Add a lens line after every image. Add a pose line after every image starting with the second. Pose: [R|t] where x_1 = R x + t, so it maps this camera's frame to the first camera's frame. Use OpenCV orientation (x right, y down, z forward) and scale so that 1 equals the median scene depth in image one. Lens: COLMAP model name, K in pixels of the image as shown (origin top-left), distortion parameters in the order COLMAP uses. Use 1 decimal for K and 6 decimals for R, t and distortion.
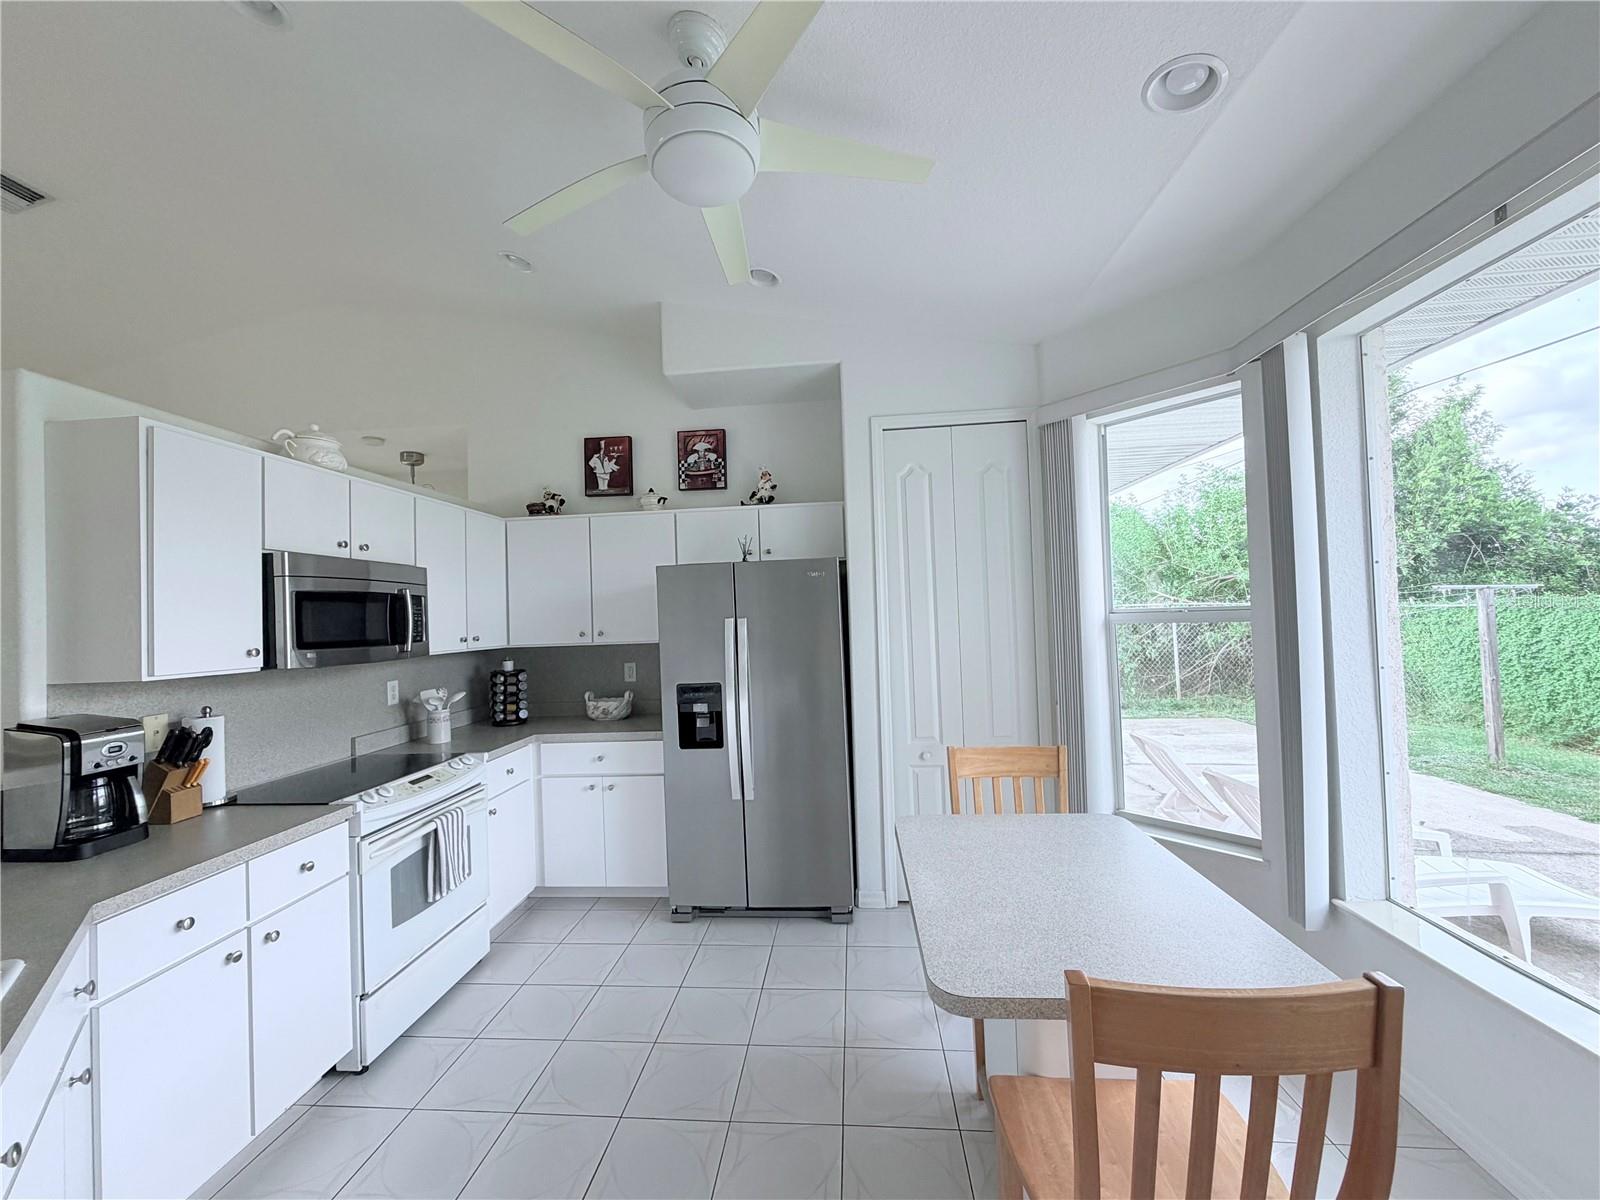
lens RADIAL K [[636.6, 0, 792.6], [0, 636.6, 600.4], [0, 0, 1]] dist [-0.011003, 0.005009]
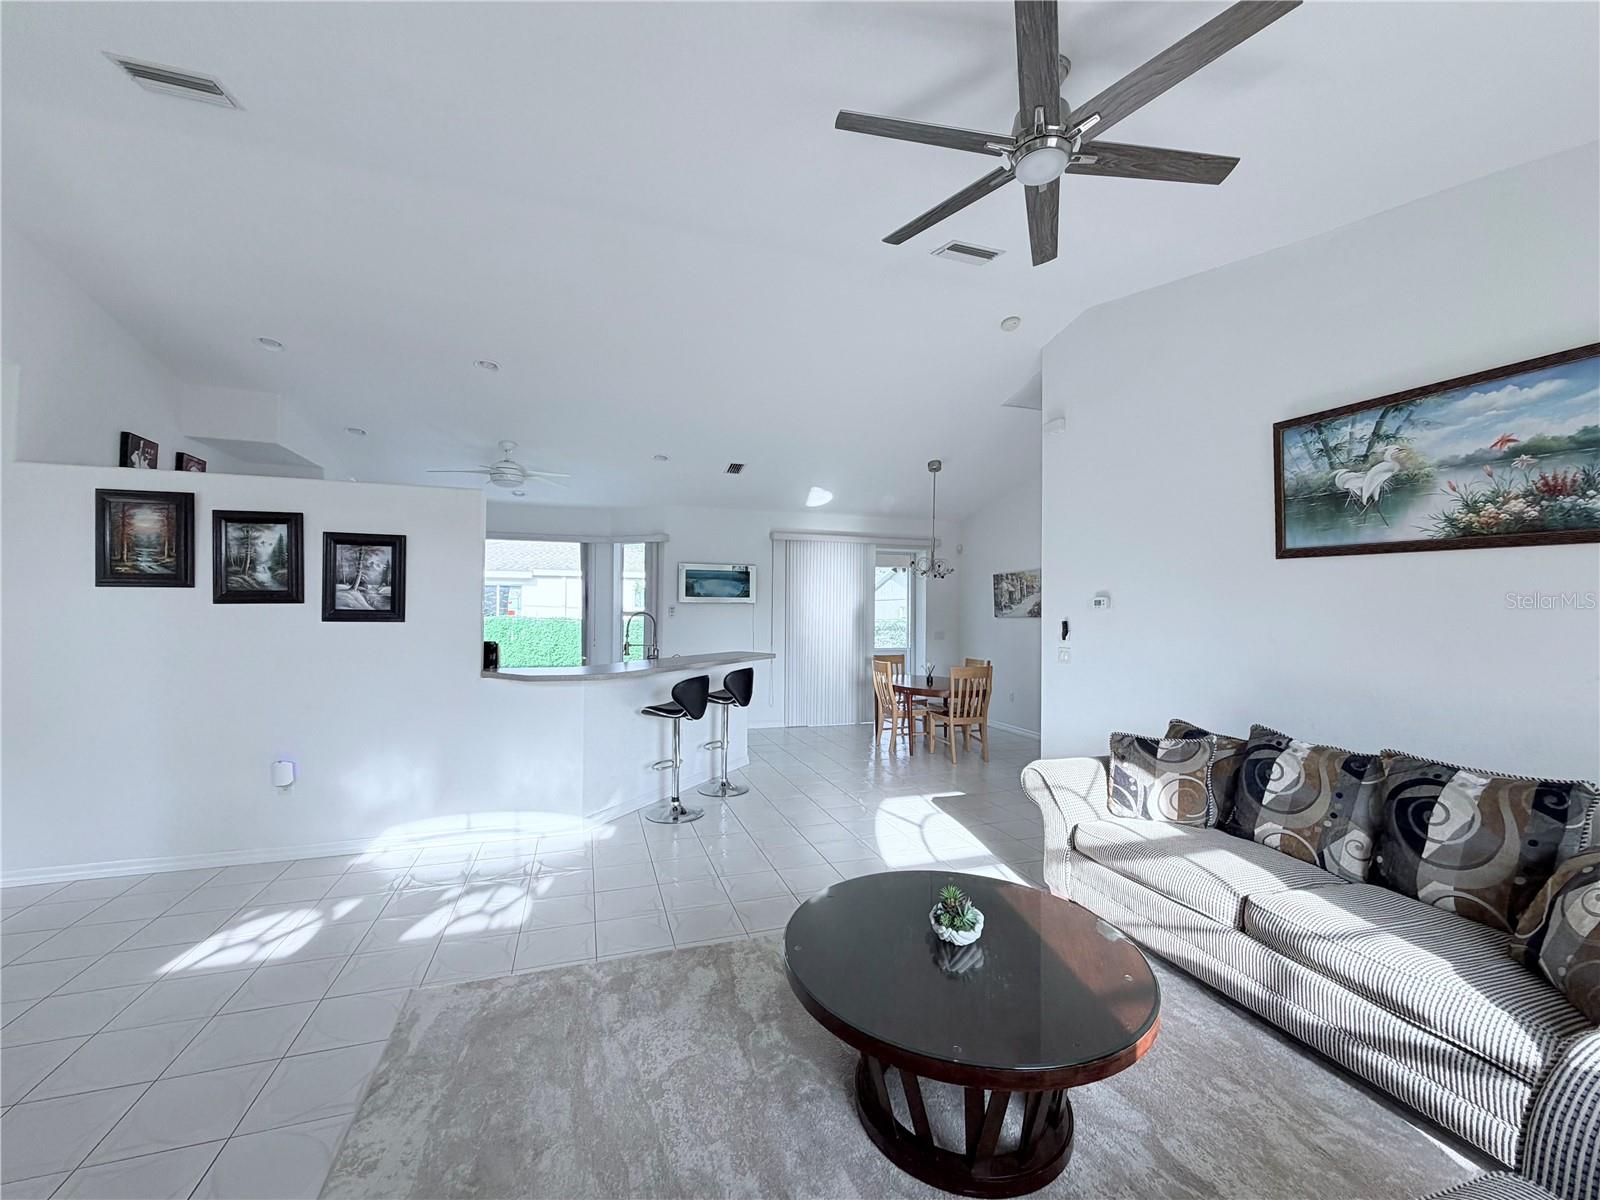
lens RADIAL K [[638.7, 0, 794.3], [0, 638.7, 601.1], [0, 0, 1]] dist [-0.001008, 0.000303]
pose [[-0.399597, 0.045640, 0.915554, -1.756738], [-0.013404, 0.998362, -0.055619, 0.069427], [-0.916593, -0.034497, -0.398330, 0.406949]]
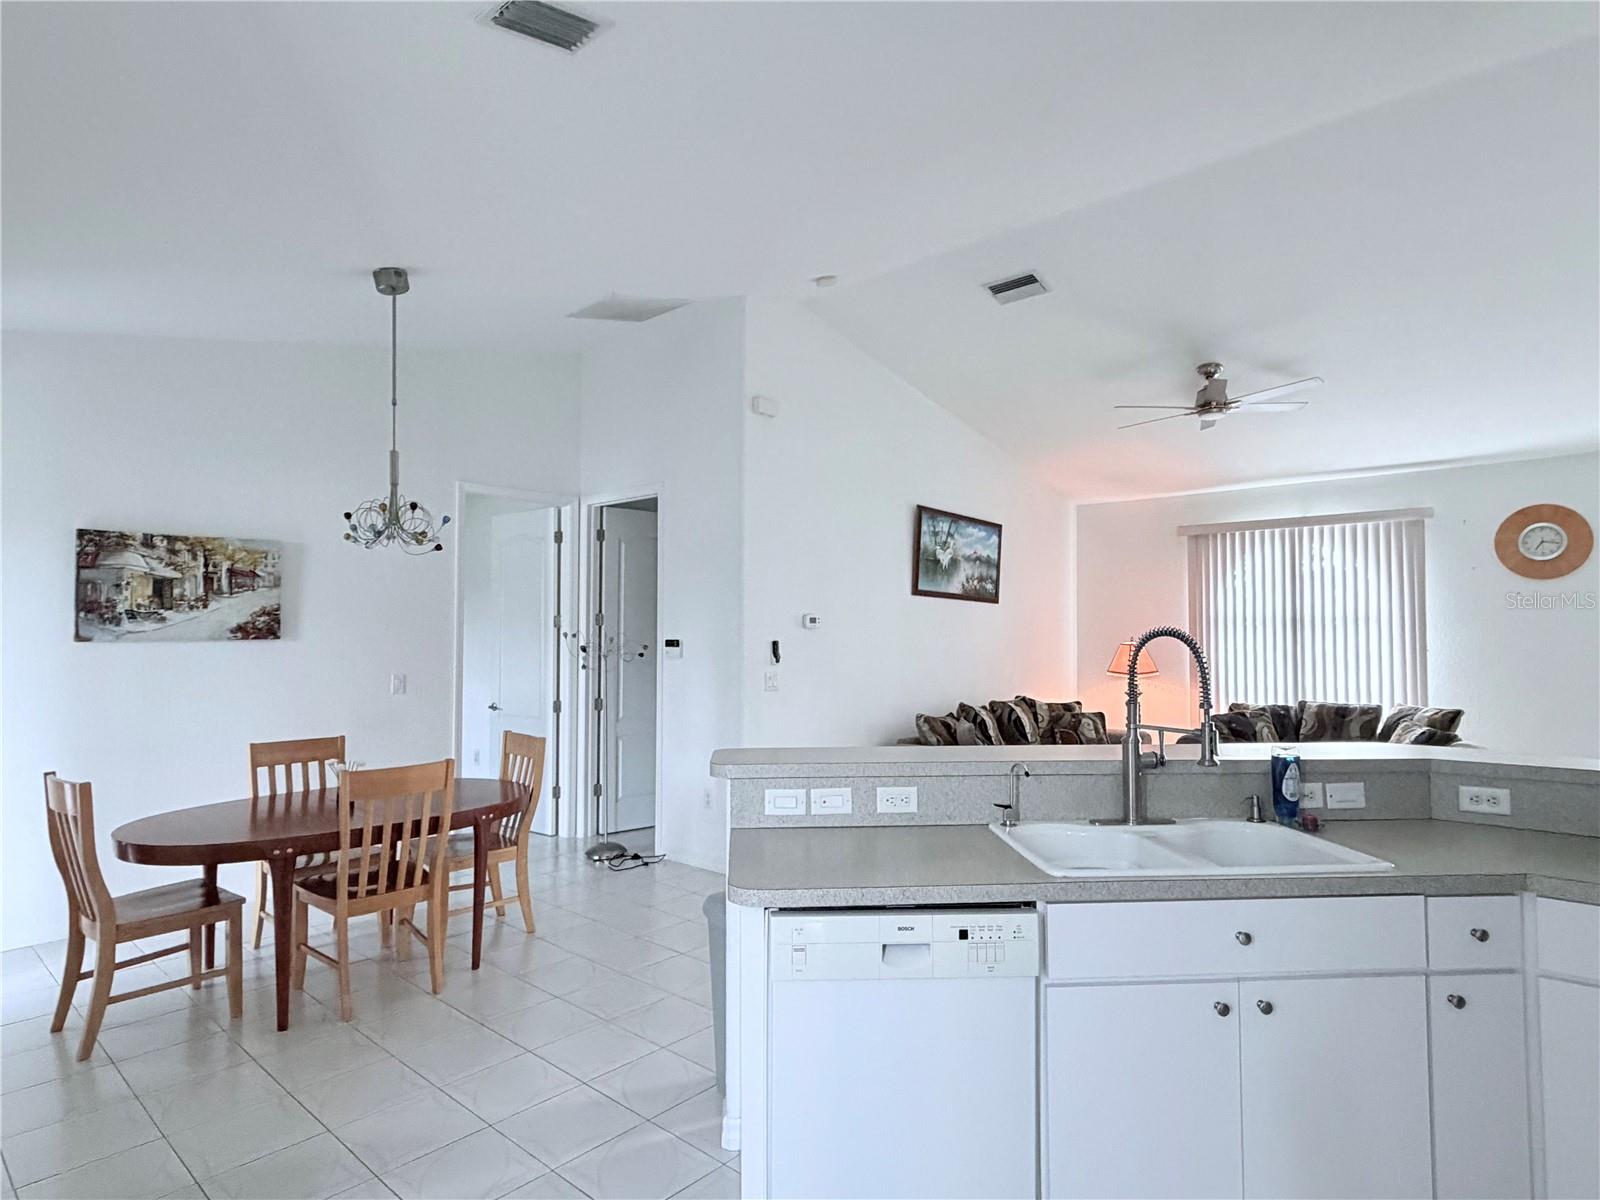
lens RADIAL K [[873.8, 0, 793.7], [0, 873.8, 605.7], [0, 0, 1]] dist [-0.001412, 0.000188]
pose [[-0.594740, 0.004754, -0.803904, 0.274396], [0.037582, 0.999054, -0.021896, 0.008318], [0.803039, -0.043235, -0.594356, 0.319779]]
